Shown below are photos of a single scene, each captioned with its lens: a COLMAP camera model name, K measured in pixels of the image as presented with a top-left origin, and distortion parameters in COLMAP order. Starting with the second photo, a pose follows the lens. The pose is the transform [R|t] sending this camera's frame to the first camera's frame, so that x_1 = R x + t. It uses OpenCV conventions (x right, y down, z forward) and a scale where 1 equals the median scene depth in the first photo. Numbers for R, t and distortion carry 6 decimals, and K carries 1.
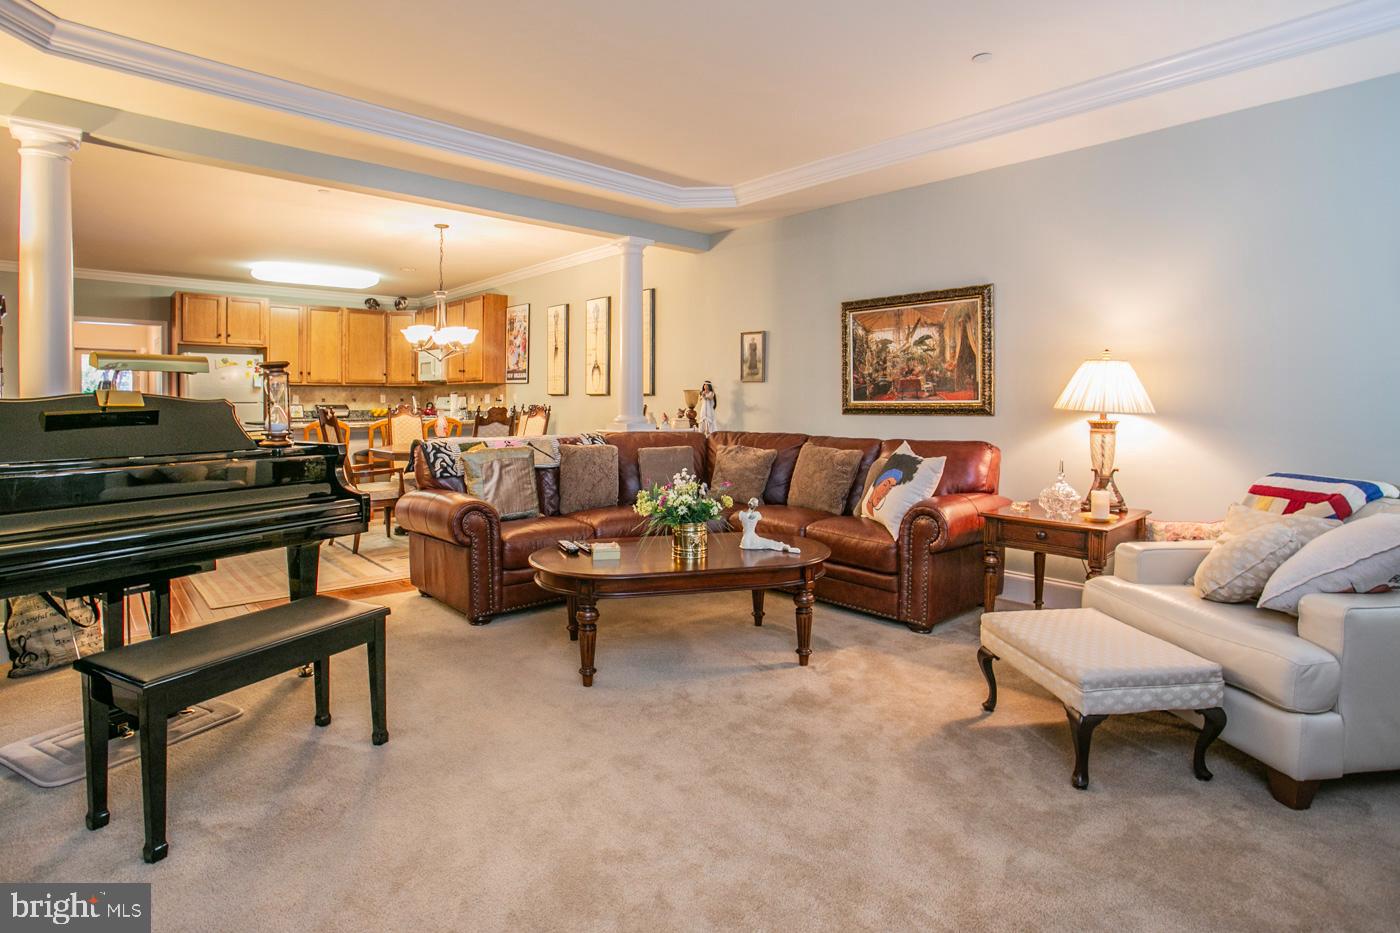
lens RADIAL K [[691.3, 0, 673.5], [0, 691.3, 409.8], [0, 0, 1]] dist [-0.062708, 0.021265]
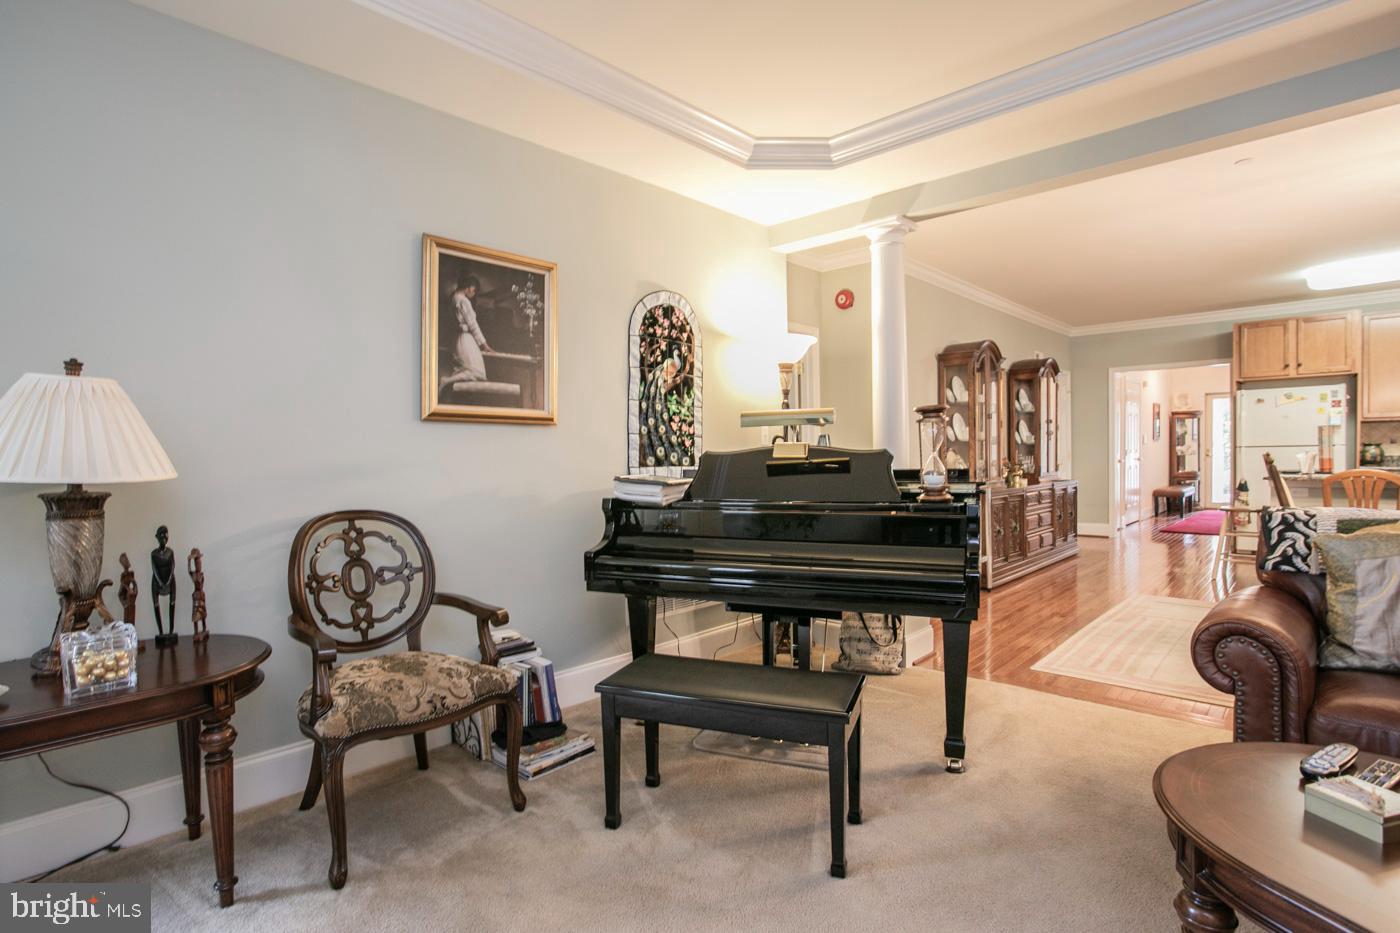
lens RADIAL K [[691.3, 0, 699.7], [0, 691.3, 465.8], [0, 0, 1]] dist [-0.062708, 0.021265]
pose [[0.083209, 0.017196, -0.996384, 0.095325], [0.003693, 0.999839, 0.017564, -0.003504], [0.996525, -0.005141, 0.083132, 0.201448]]
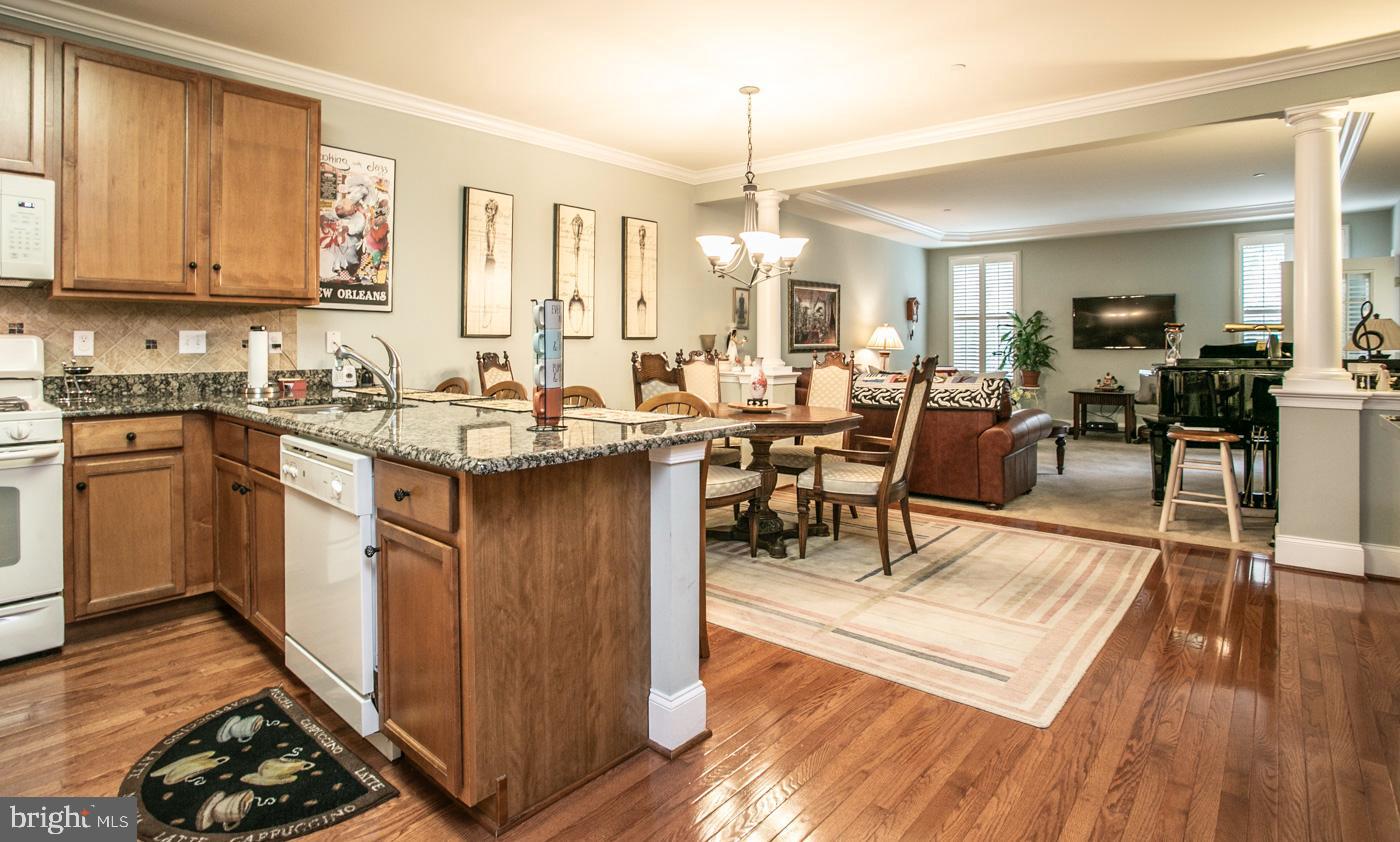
lens RADIAL K [[729.8, 0, 677.2], [0, 729.8, 338.0], [0, 0, 1]] dist [-0.051155, 0.021898]
pose [[-0.122856, 0.000953, 0.992424, -0.756577], [0.009666, 0.999953, 0.000237, -0.016814], [-0.992377, 0.009621, -0.122860, 0.833690]]
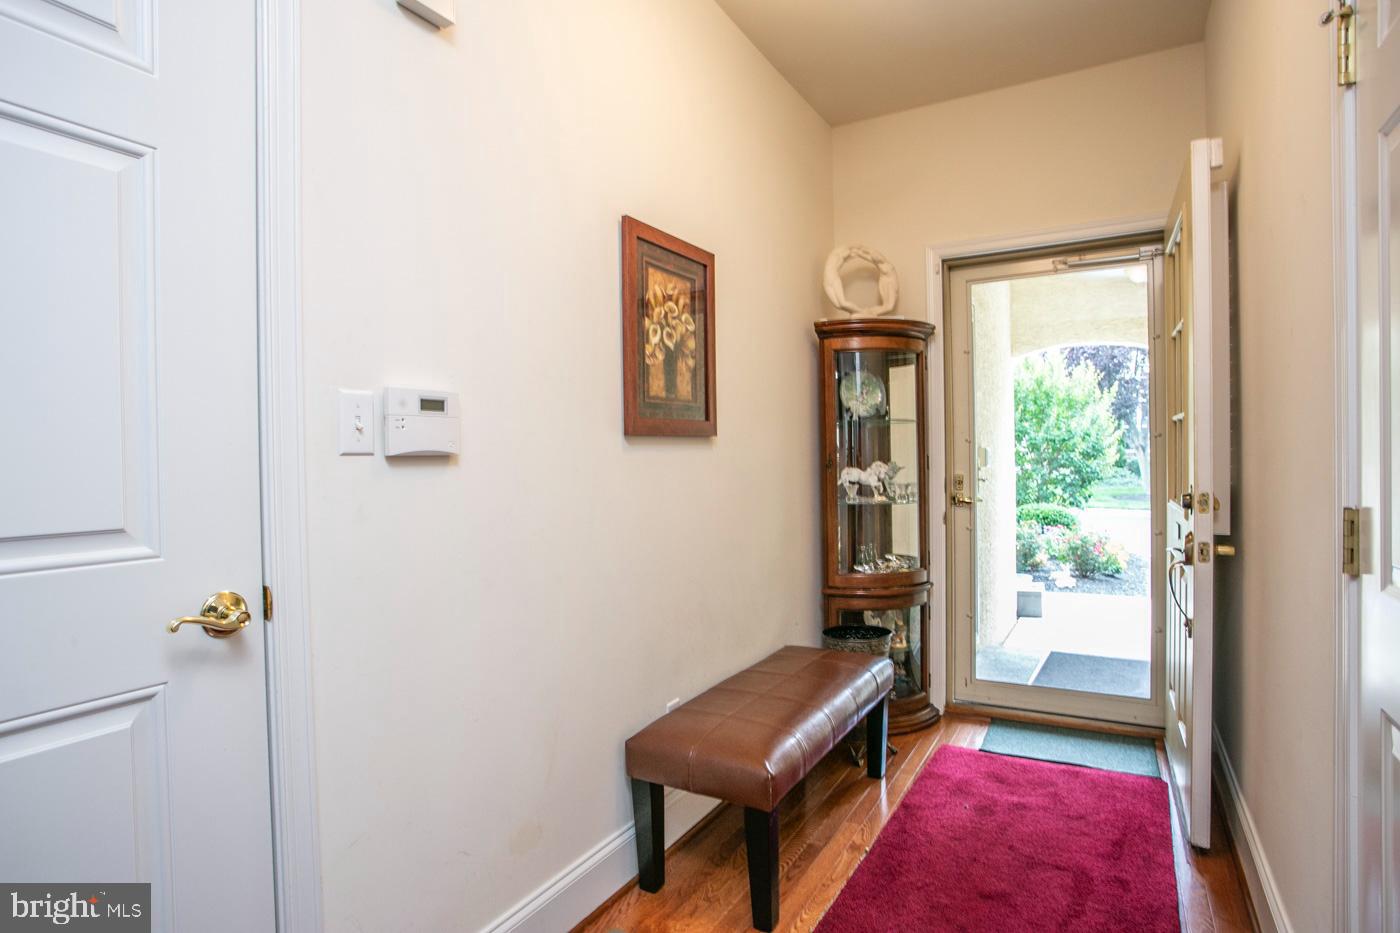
lens RADIAL K [[743.9, 0, 701.8], [0, 743.9, 470.3], [0, 0, 1]] dist [-0.034135, 0.000495]
pose [[0.323002, 0.003799, -0.946391, -0.931337], [0.008539, 0.999940, 0.006929, -0.018310], [0.946360, -0.010320, 0.322950, 1.163099]]
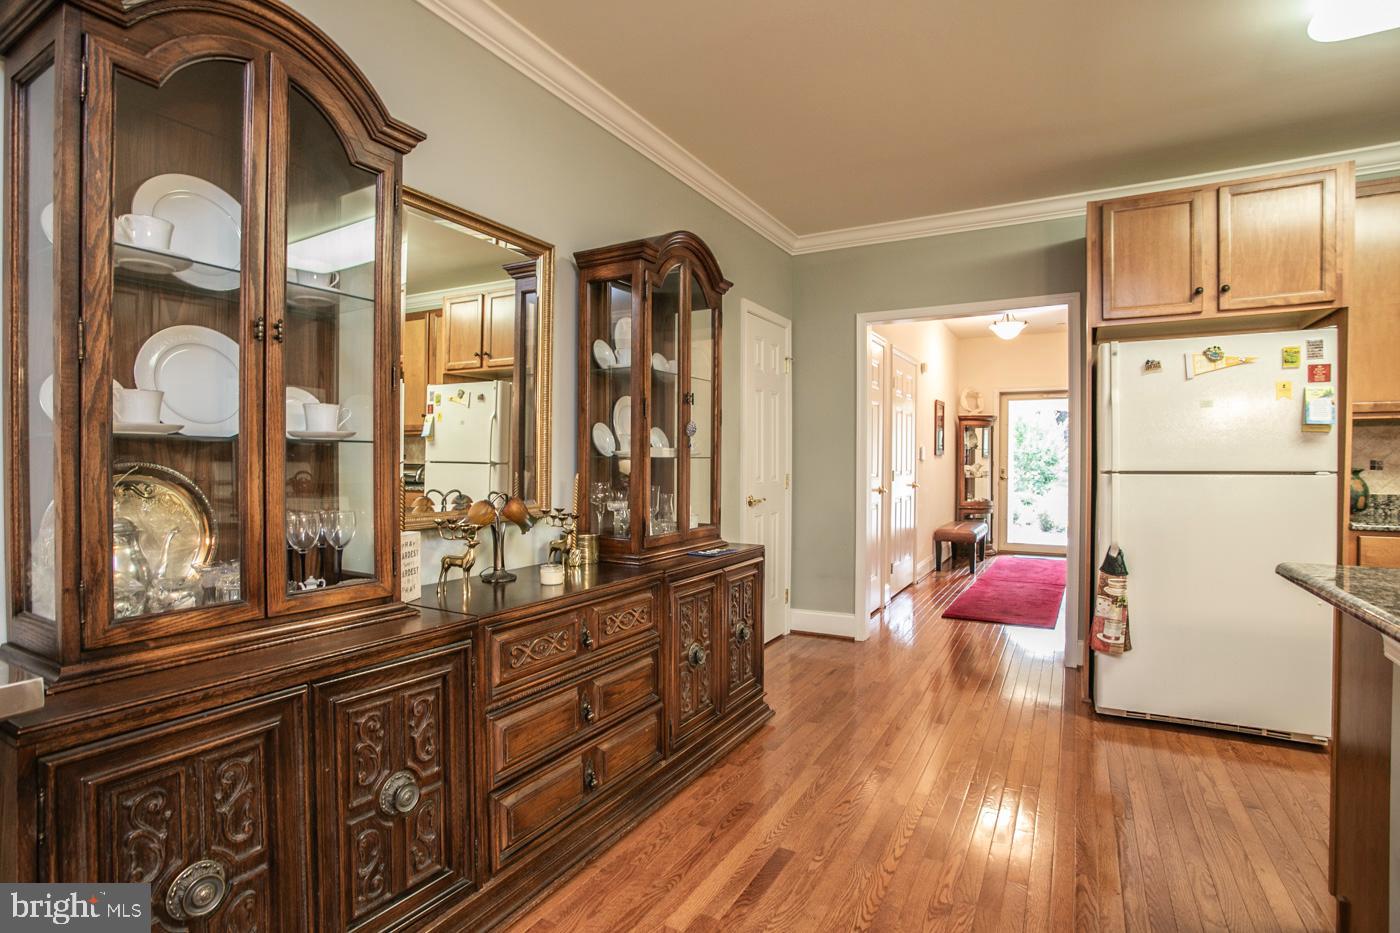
lens RADIAL K [[691.3, 0, 682.8], [0, 691.3, 467.9], [0, 0, 1]] dist [-0.062708, 0.021265]
pose [[0.312204, 0.007469, -0.949986, -0.407475], [-0.012689, 0.999913, 0.003692, -0.010485], [0.949930, 0.010901, 0.312272, 0.611577]]
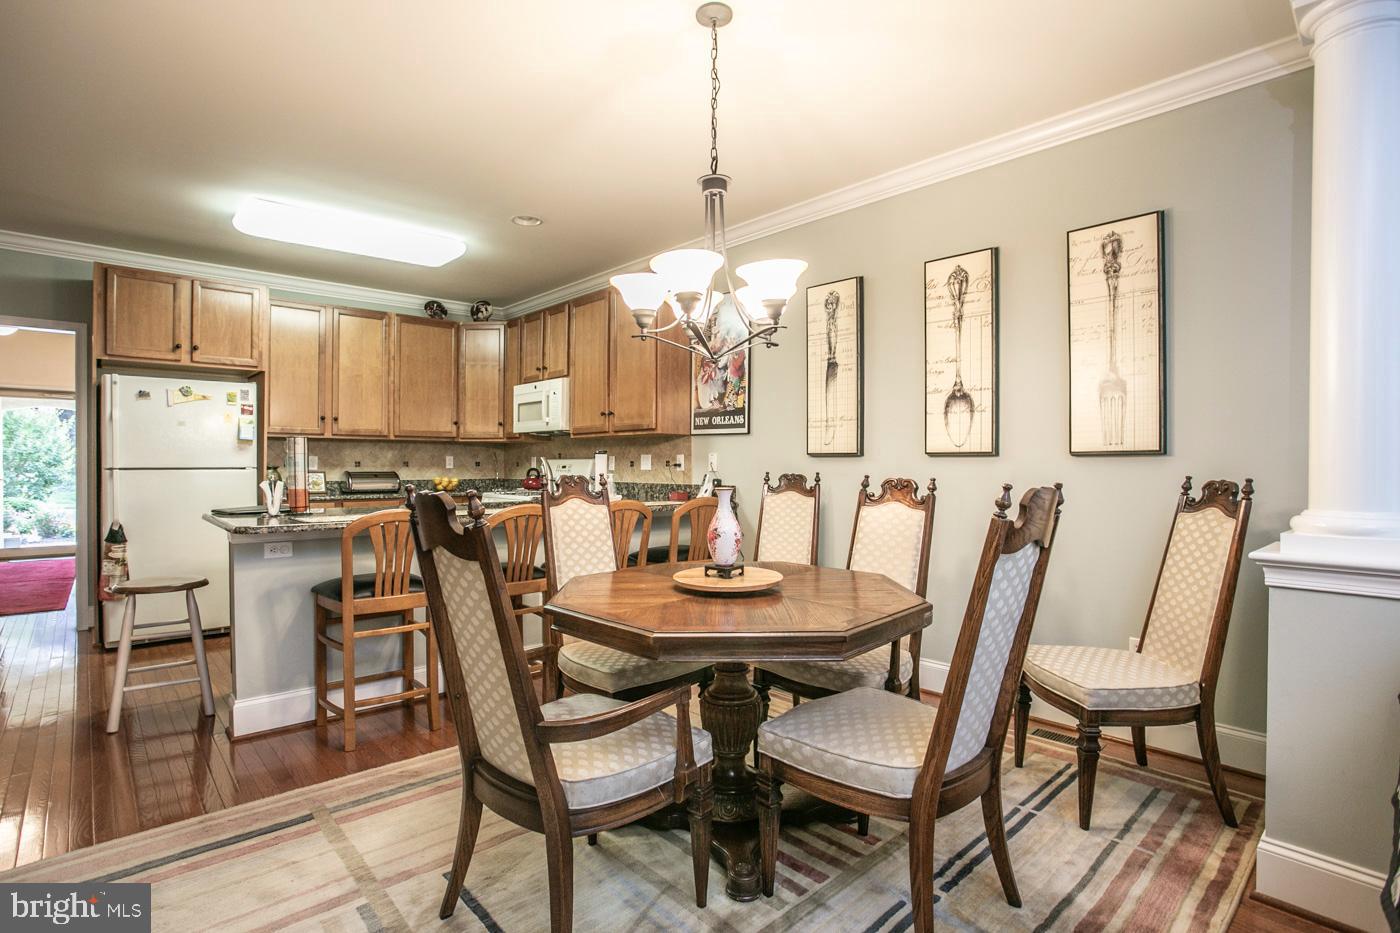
lens RADIAL K [[691.3, 0, 691.5], [0, 691.3, 471.7], [0, 0, 1]] dist [-0.062708, 0.021265]
pose [[0.999932, 0.000626, 0.011658, -0.255960], [-0.000596, 0.999996, -0.002595, -0.006652], [-0.011660, 0.002588, 0.999929, 0.442902]]
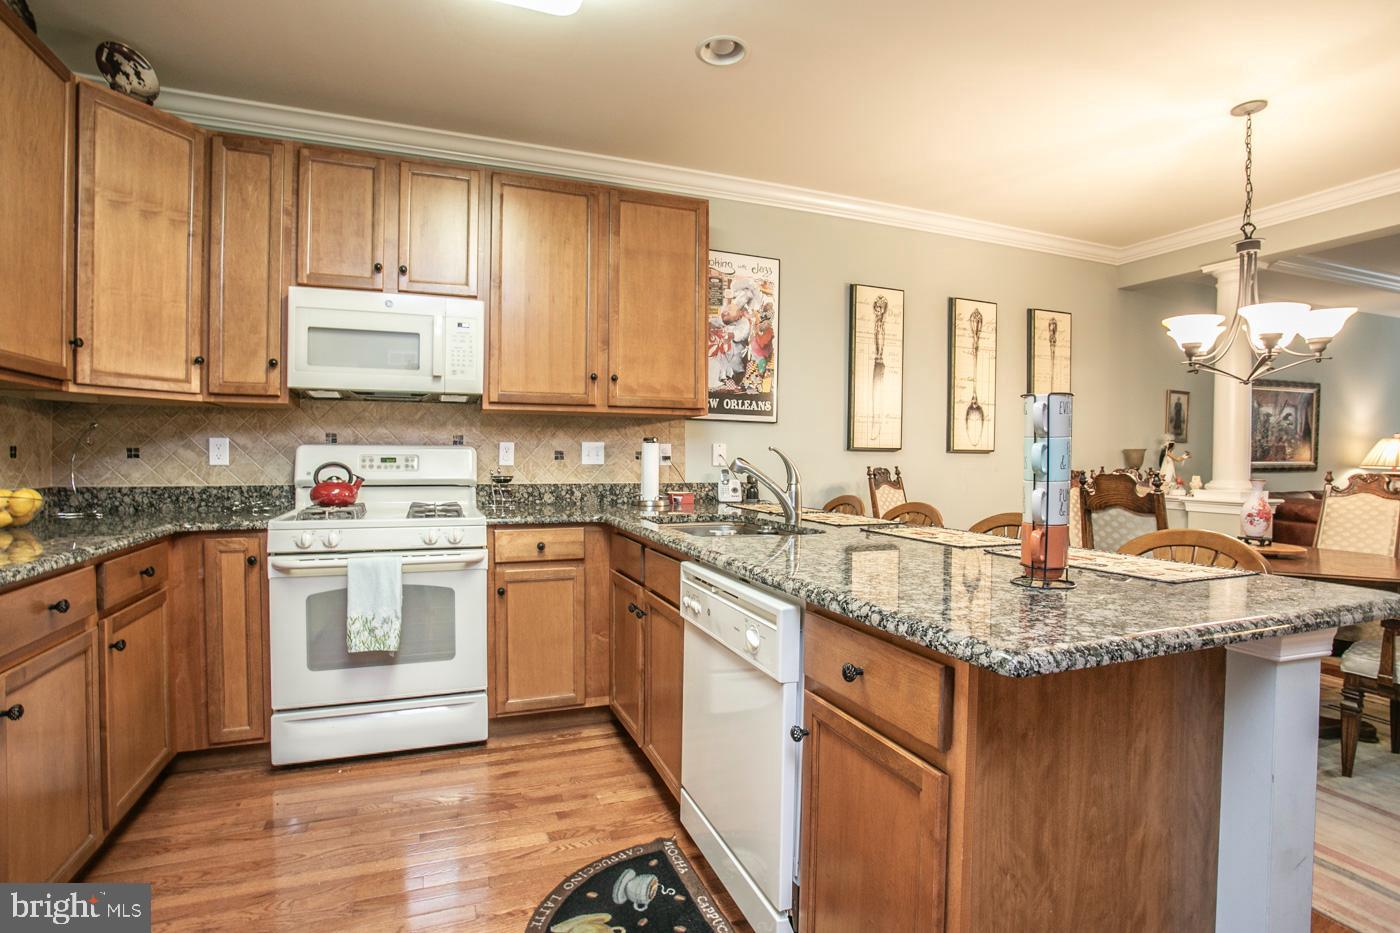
lens RADIAL K [[691.3, 0, 670.0], [0, 691.3, 449.9], [0, 0, 1]] dist [-0.062708, 0.021265]
pose [[0.350864, 0.005852, 0.936408, -0.671593], [0.002787, 0.999970, -0.007294, -0.016073], [-0.936422, 0.005169, 0.350837, 0.878356]]
